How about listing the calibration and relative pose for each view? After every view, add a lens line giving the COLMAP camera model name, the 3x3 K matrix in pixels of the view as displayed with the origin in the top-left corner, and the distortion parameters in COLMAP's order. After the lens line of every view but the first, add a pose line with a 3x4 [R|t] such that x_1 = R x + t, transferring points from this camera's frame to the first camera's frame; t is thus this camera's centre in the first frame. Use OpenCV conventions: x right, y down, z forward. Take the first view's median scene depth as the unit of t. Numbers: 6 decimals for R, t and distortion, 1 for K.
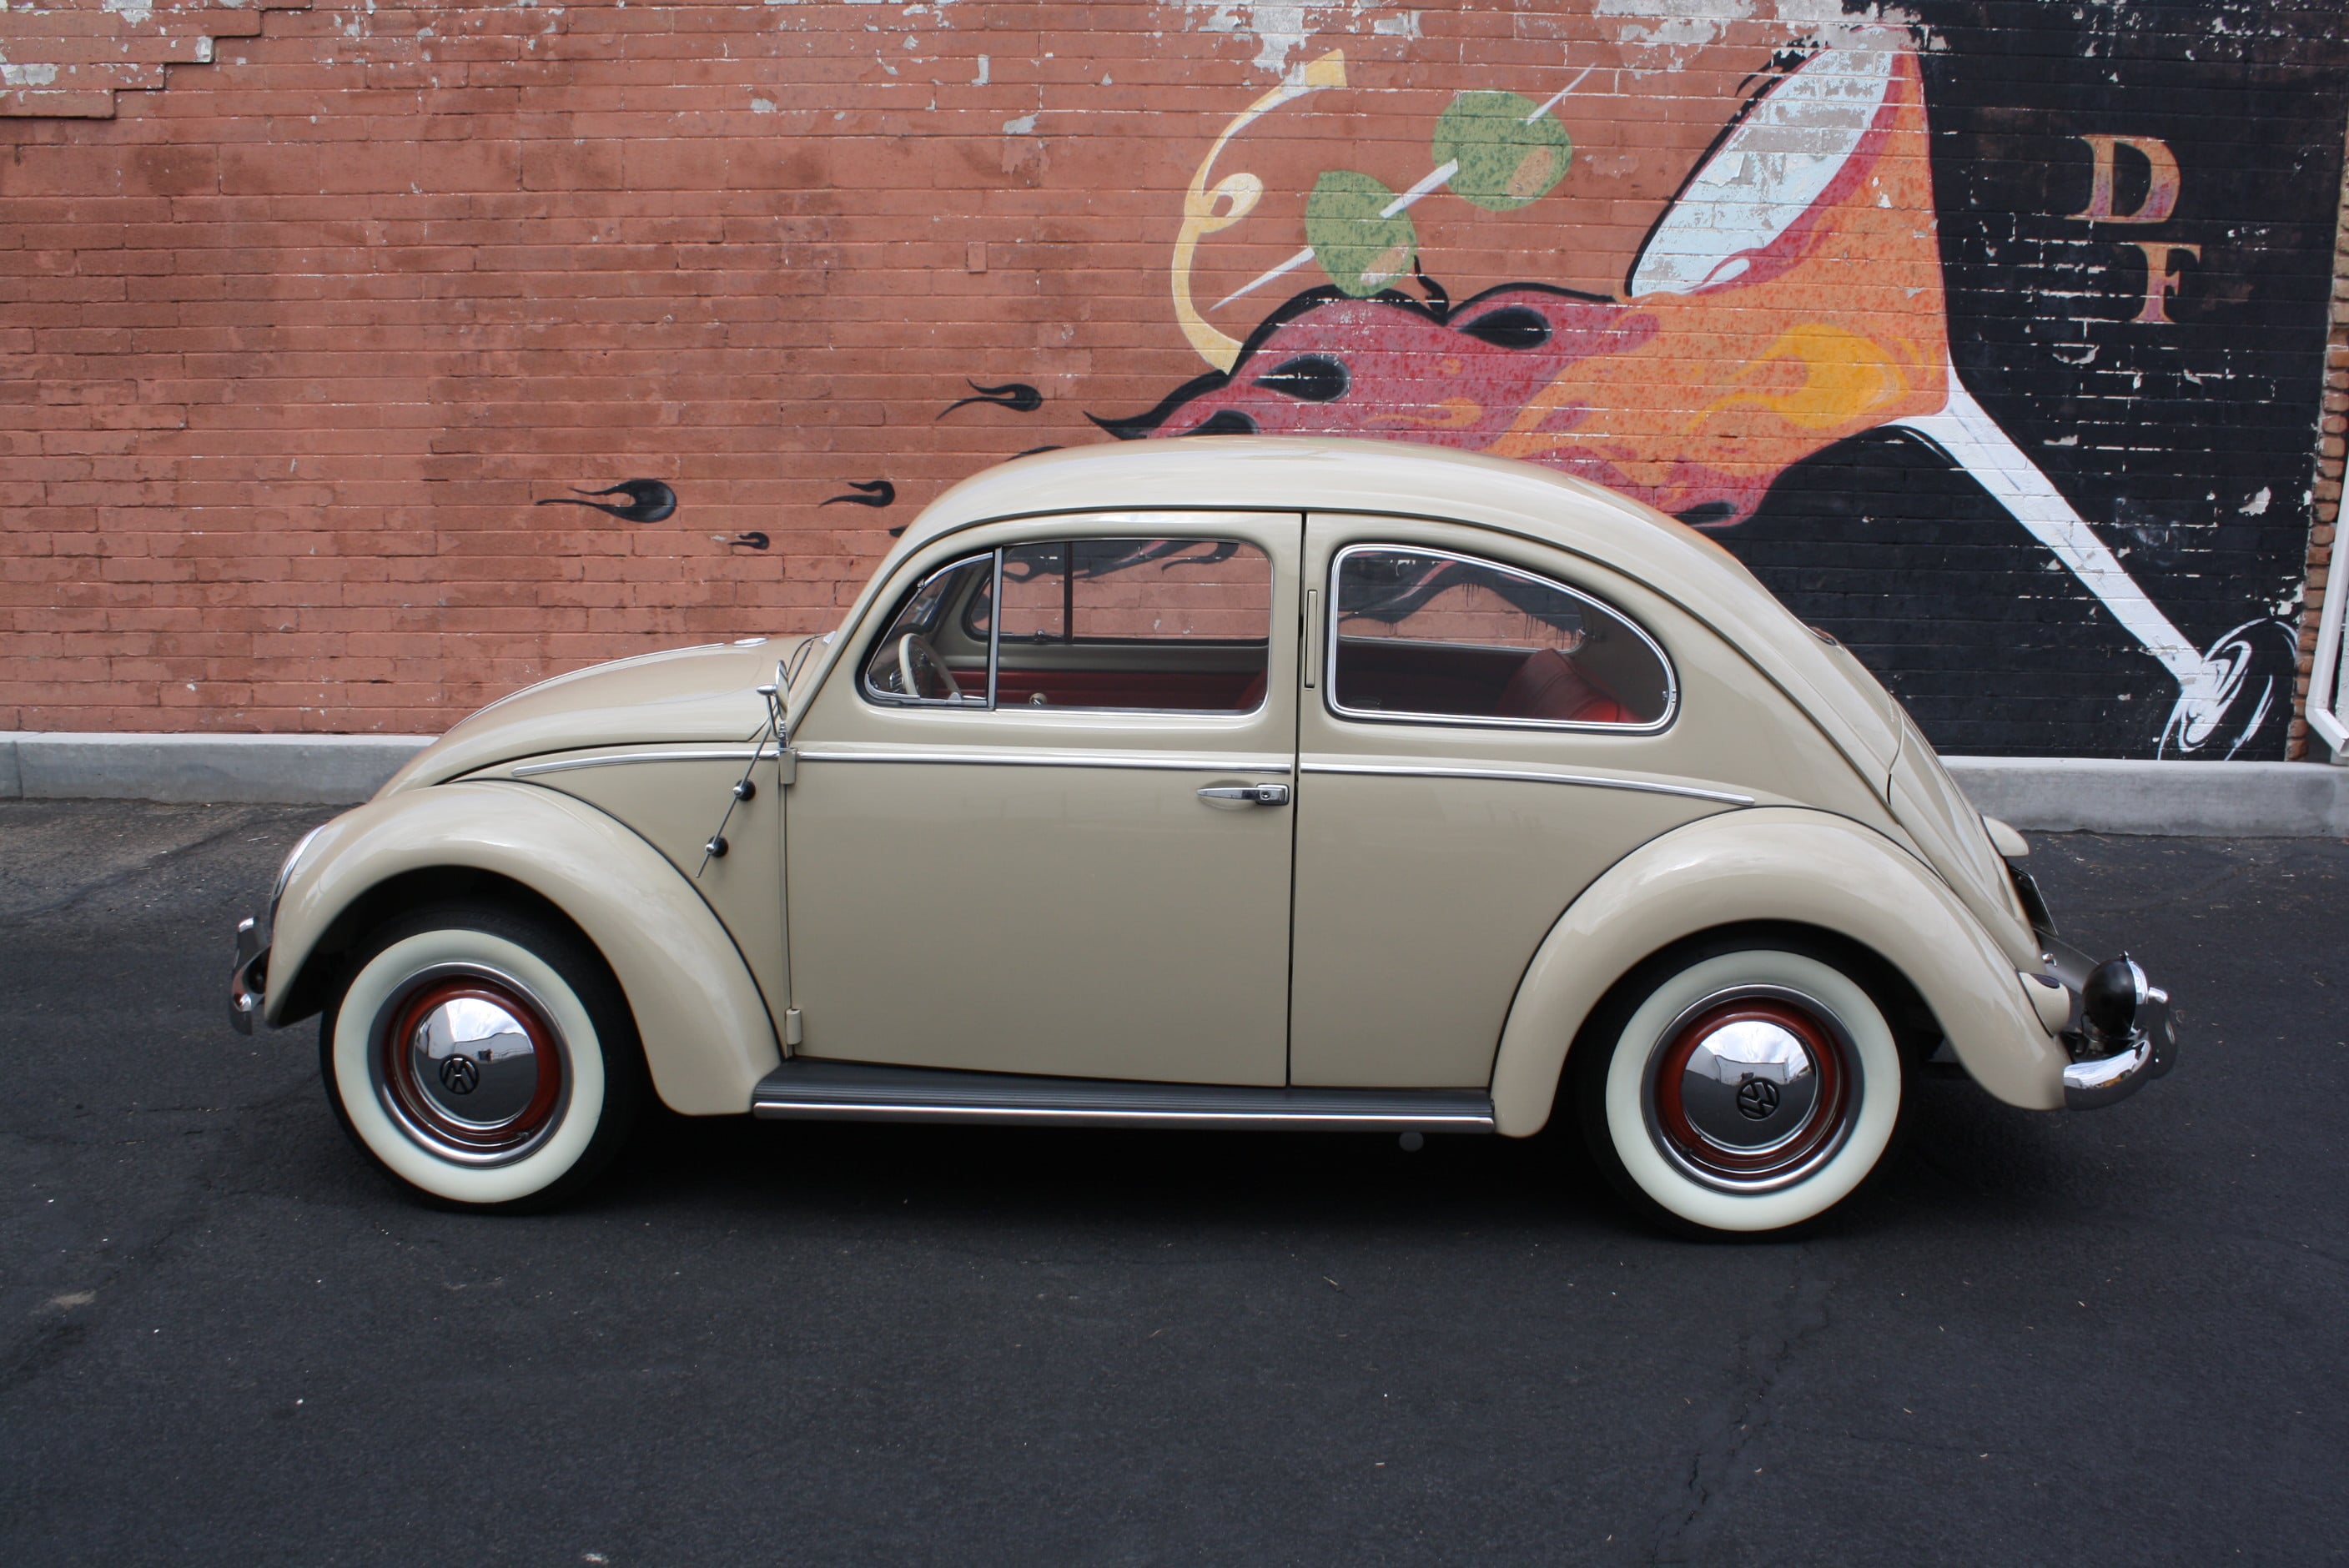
lens RADIAL K [[2012.7, 0, 1210.1], [0, 2012.7, 780.2], [0, 0, 1]] dist [-0.167581, 0.151873]
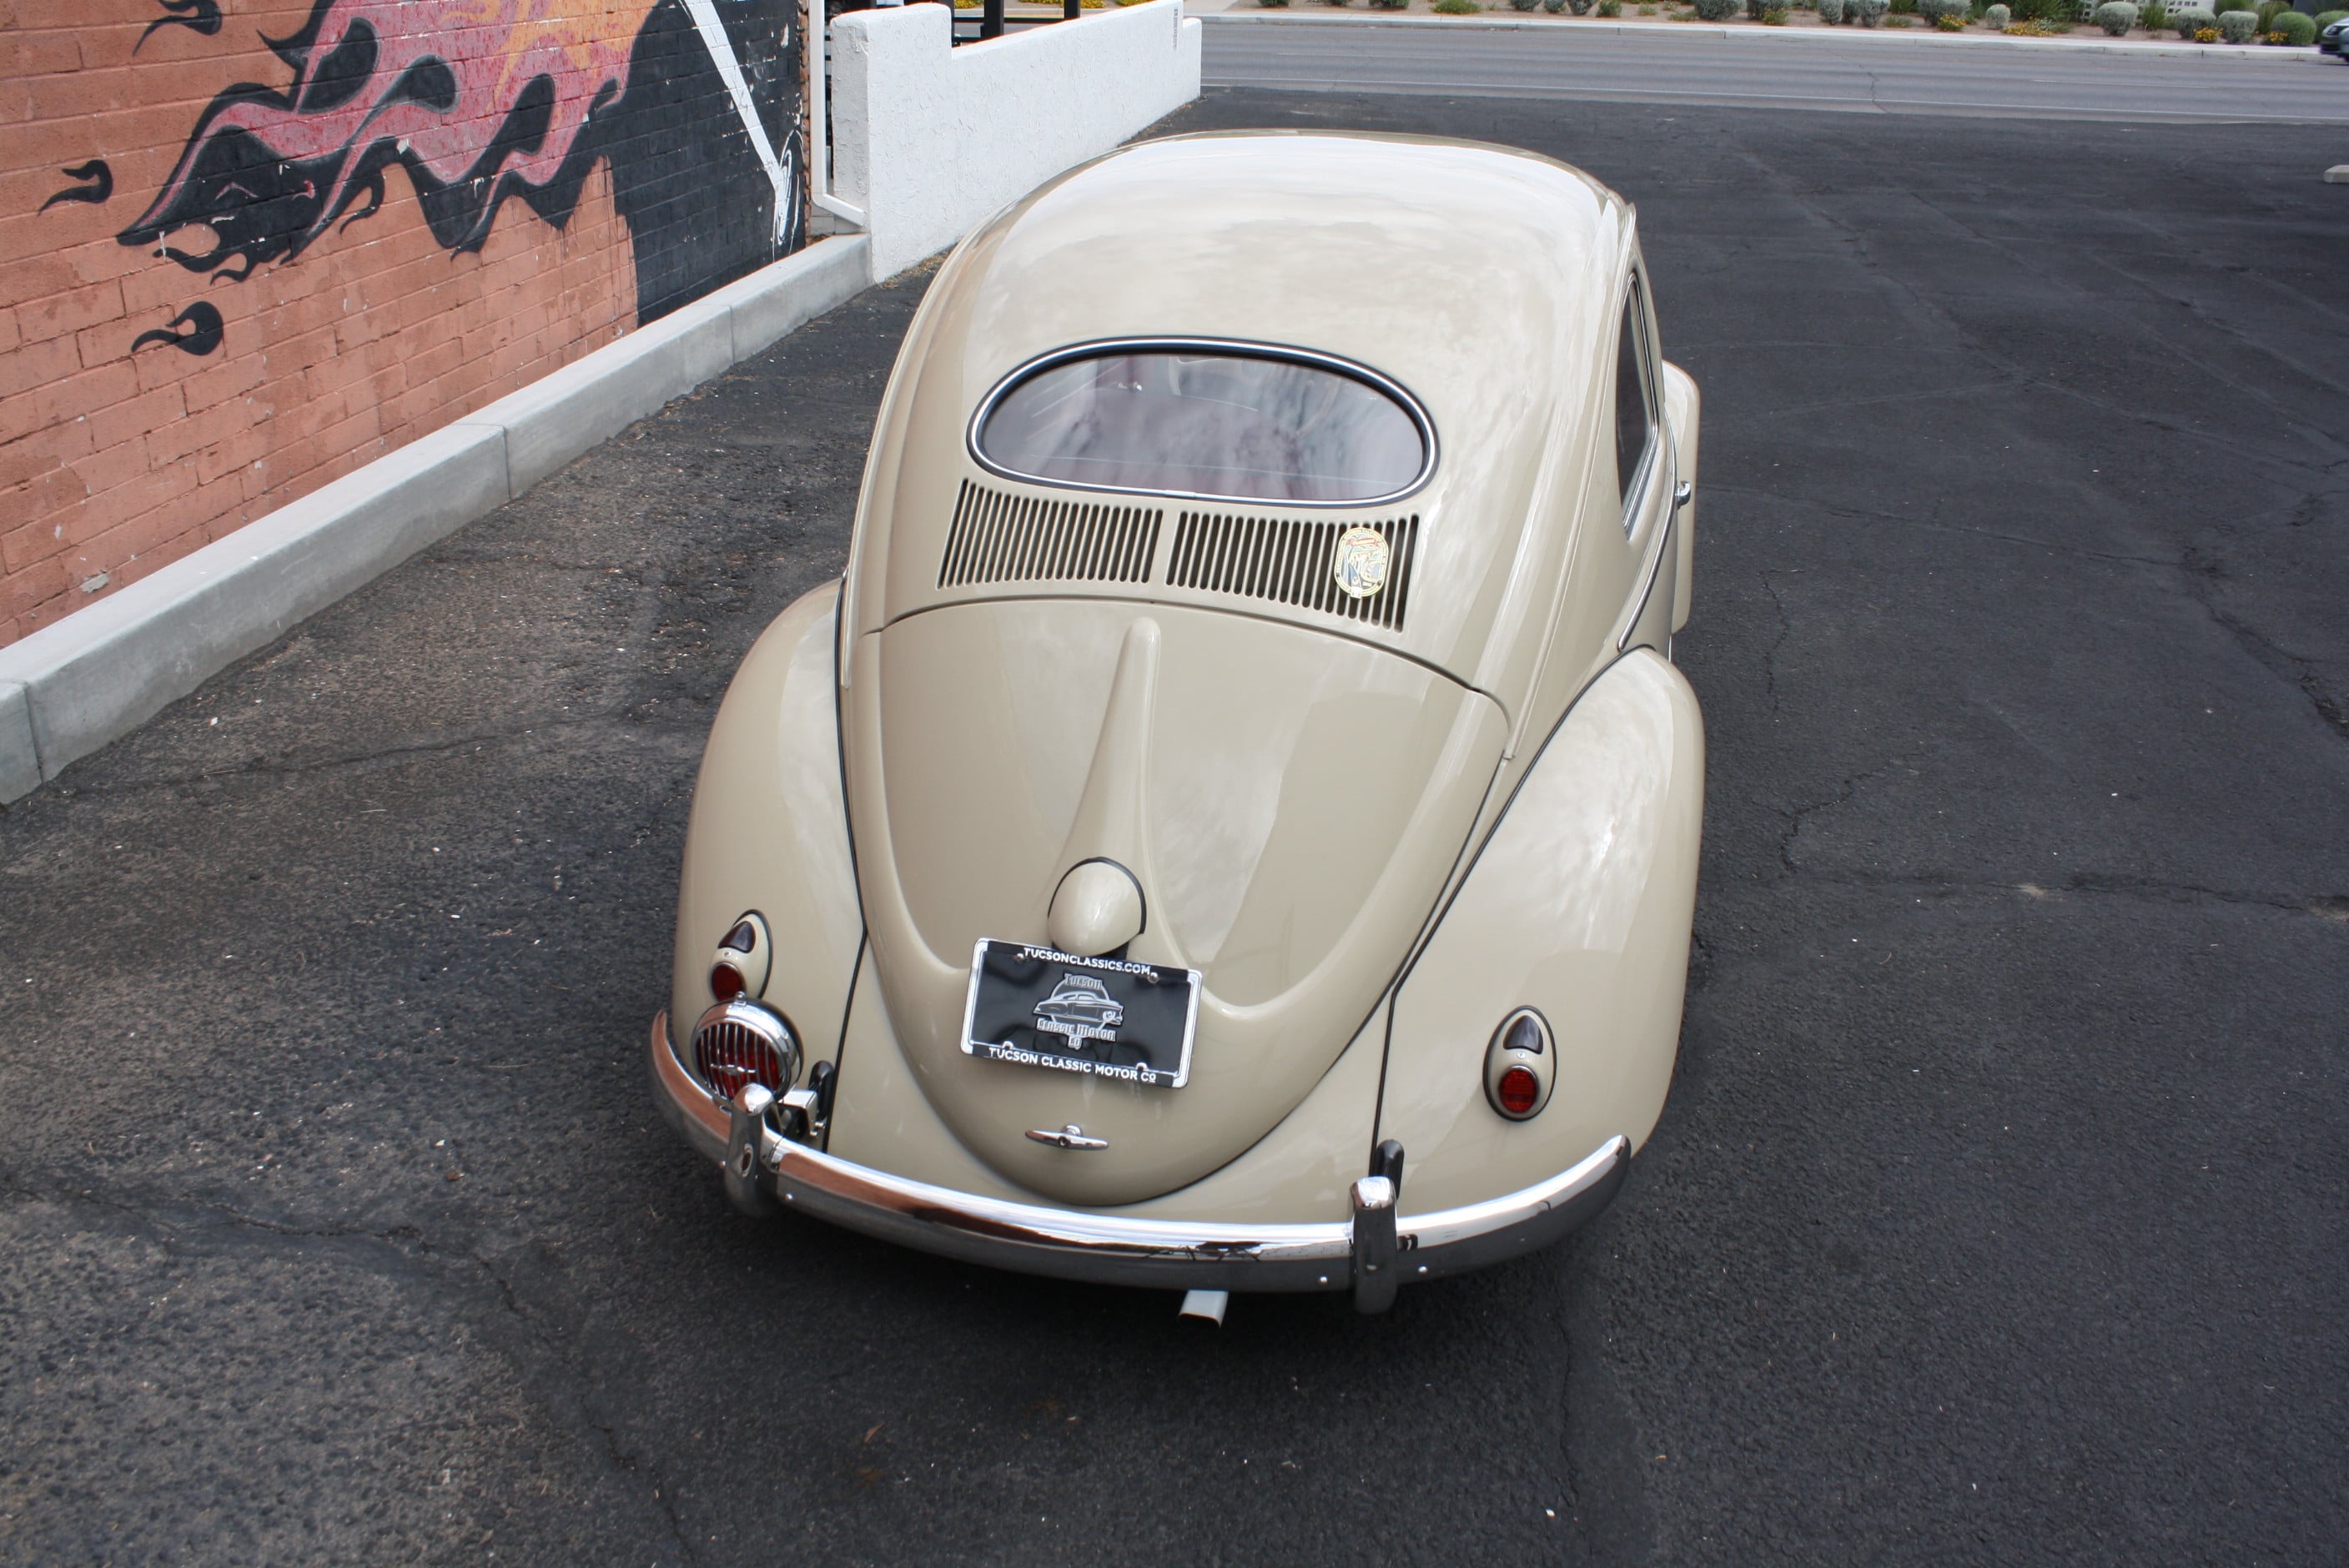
lens RADIAL K [[1990.2, 0, 1202.4], [0, 1990.2, 768.5], [0, 0, 1]] dist [-0.160694, 0.140316]
pose [[0.126629, -0.401947, 0.906865, -0.759480], [0.152296, 0.911263, 0.382631, -0.152775], [-0.980189, 0.089660, 0.176607, 0.564721]]
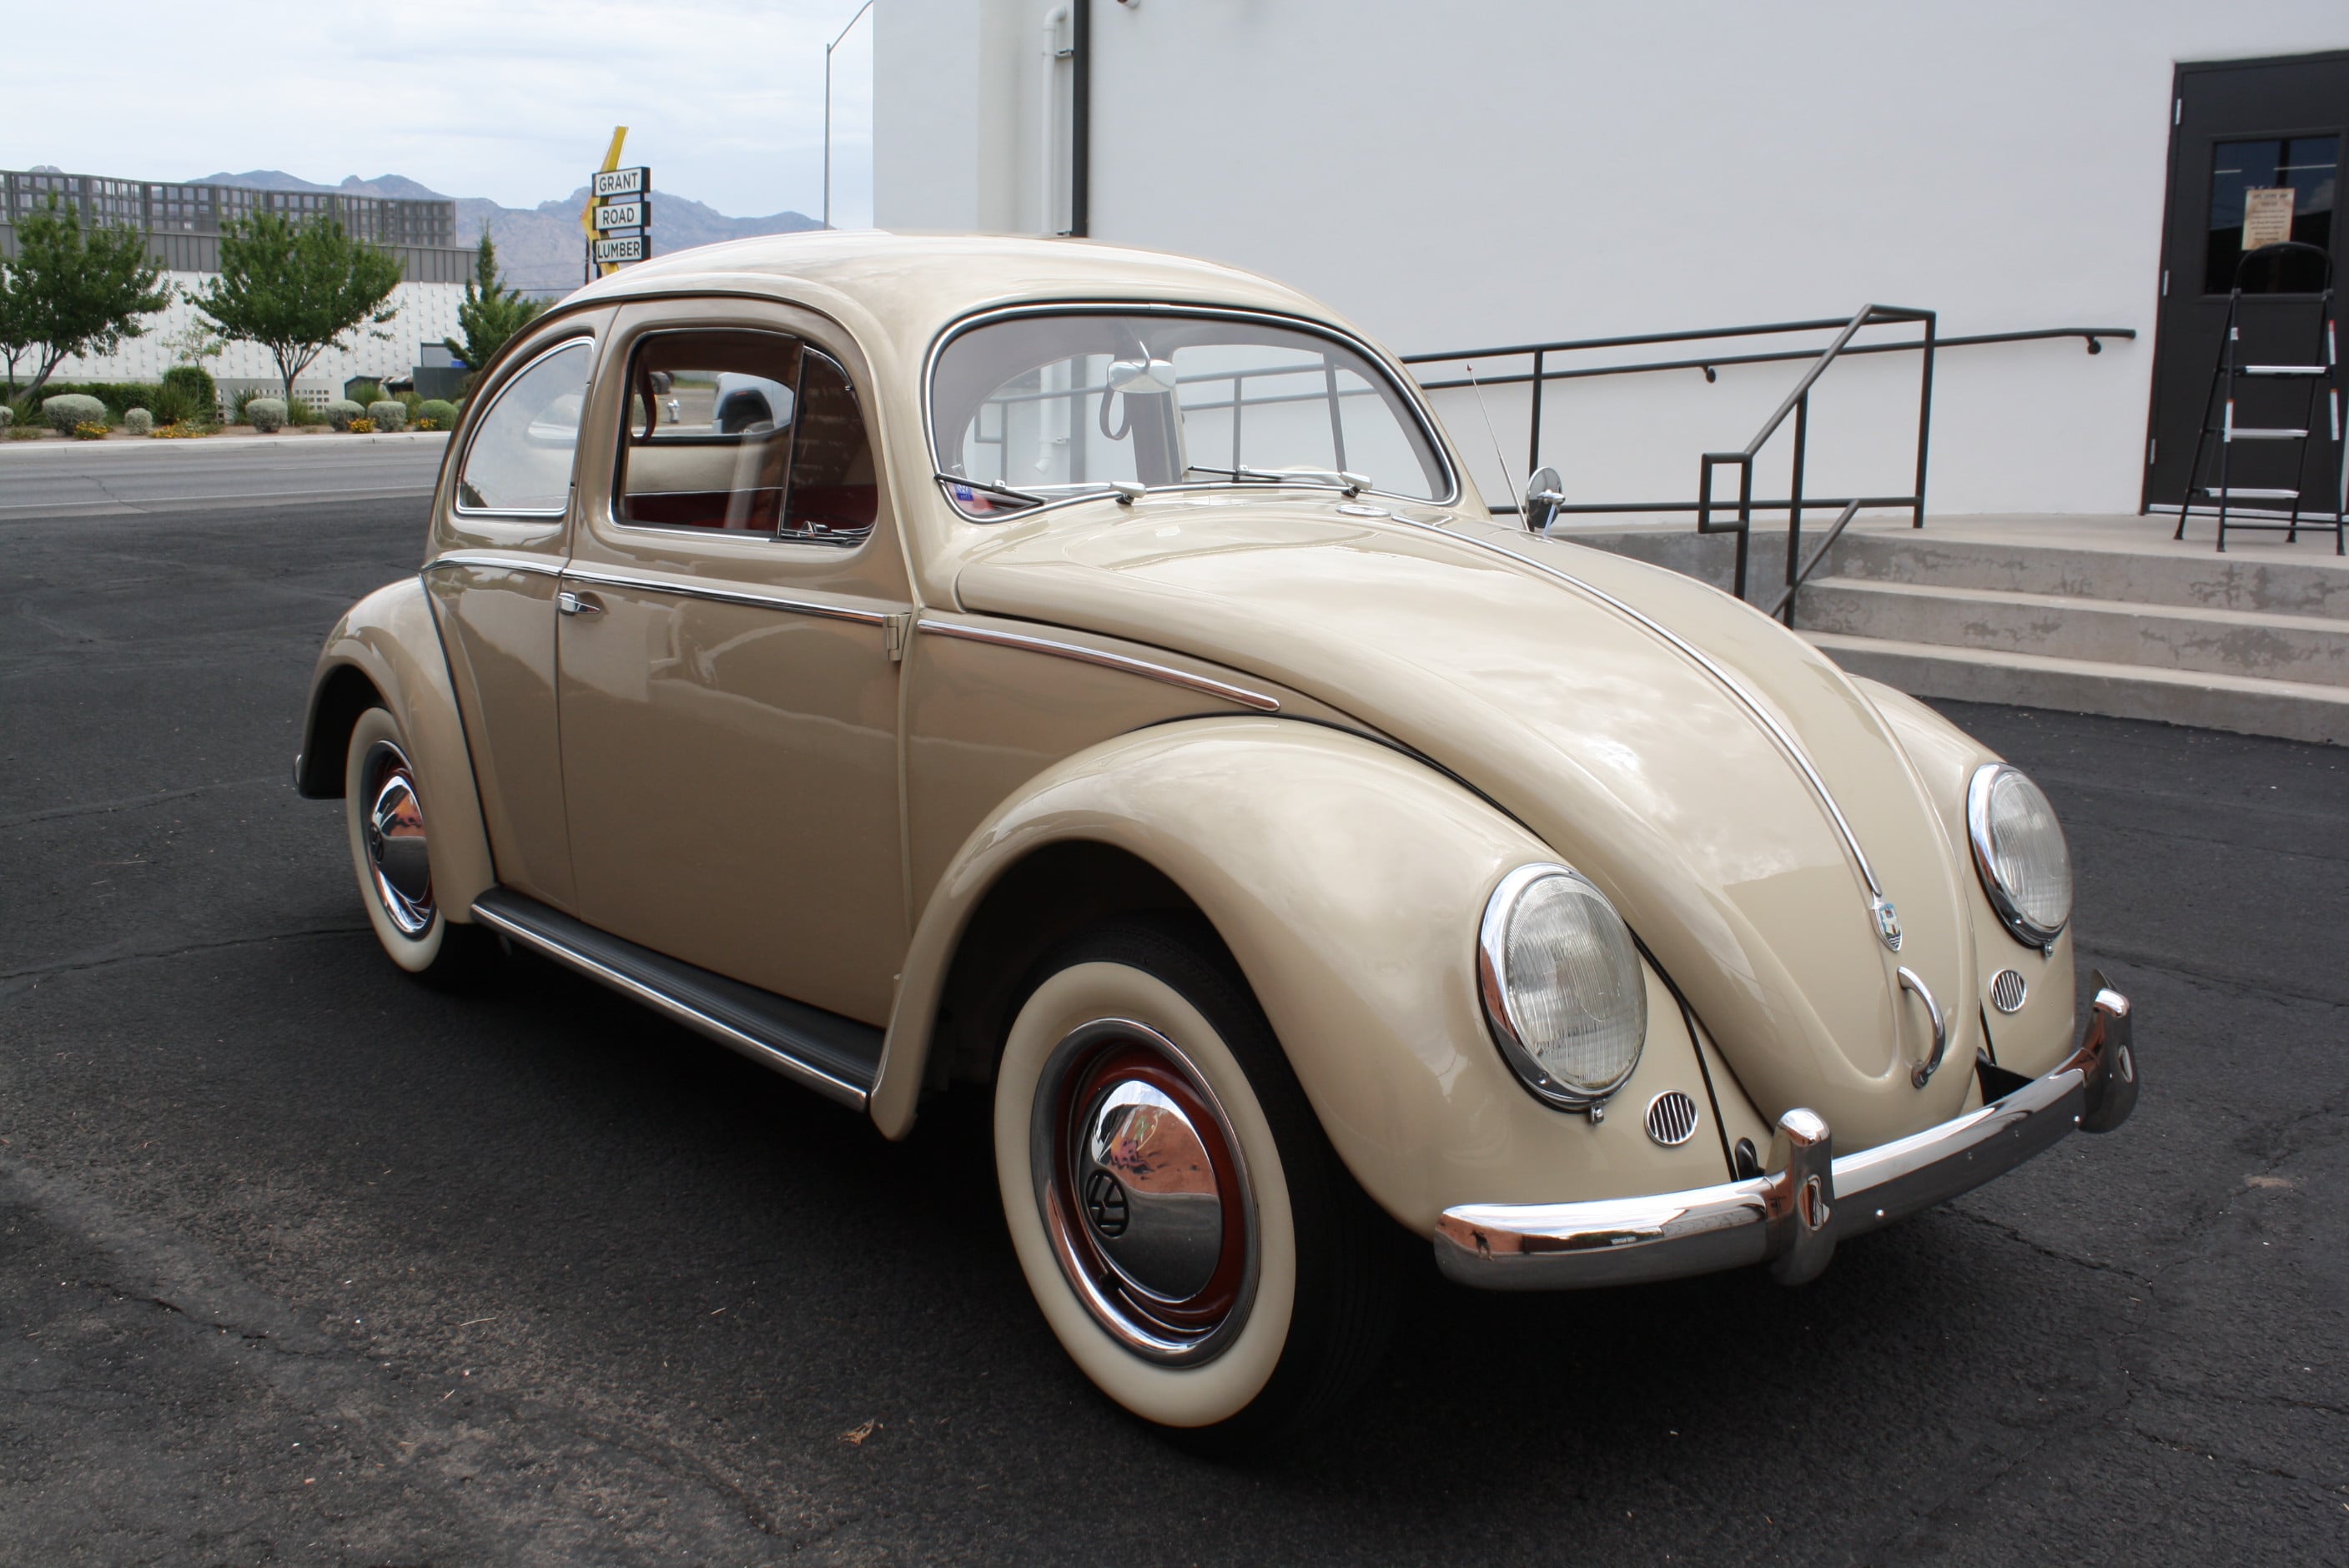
lens RADIAL K [[2108.2, 0, 1204.0], [0, 2108.2, 766.8], [0, 0, 1]] dist [-0.157515, 0.154135]
pose [[-0.696733, -0.144531, 0.702620, -0.389013], [0.107518, 0.947386, 0.301497, -0.114642], [-0.709227, 0.285607, -0.644535, 0.841784]]
